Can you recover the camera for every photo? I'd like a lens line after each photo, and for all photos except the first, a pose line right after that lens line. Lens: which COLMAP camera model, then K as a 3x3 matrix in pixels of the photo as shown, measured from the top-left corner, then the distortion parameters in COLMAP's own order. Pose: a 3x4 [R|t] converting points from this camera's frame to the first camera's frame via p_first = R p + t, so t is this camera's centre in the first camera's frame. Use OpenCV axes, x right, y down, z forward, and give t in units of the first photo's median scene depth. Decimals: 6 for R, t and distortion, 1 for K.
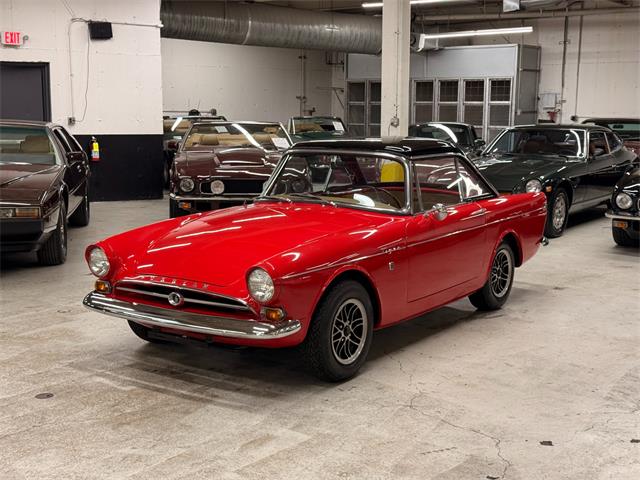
lens RADIAL K [[895.0, 0, 318.5], [0, 895.0, 231.6], [0, 0, 1]] dist [0.110287, 0.000000]
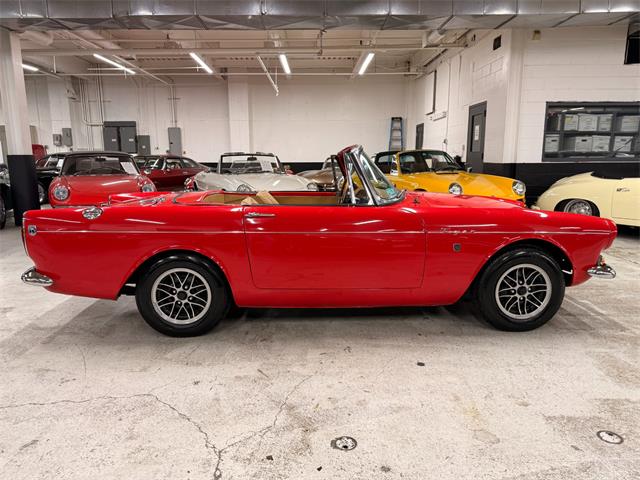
lens RADIAL K [[451.6, 0, 318.3], [0, 451.6, 248.5], [0, 0, 1]] dist [0.024399, -0.028501]
pose [[-0.610528, -0.158310, 0.776012, -0.448289], [0.112327, 0.952606, 0.282709, -0.146437], [-0.783989, 0.259769, -0.563810, 1.534604]]
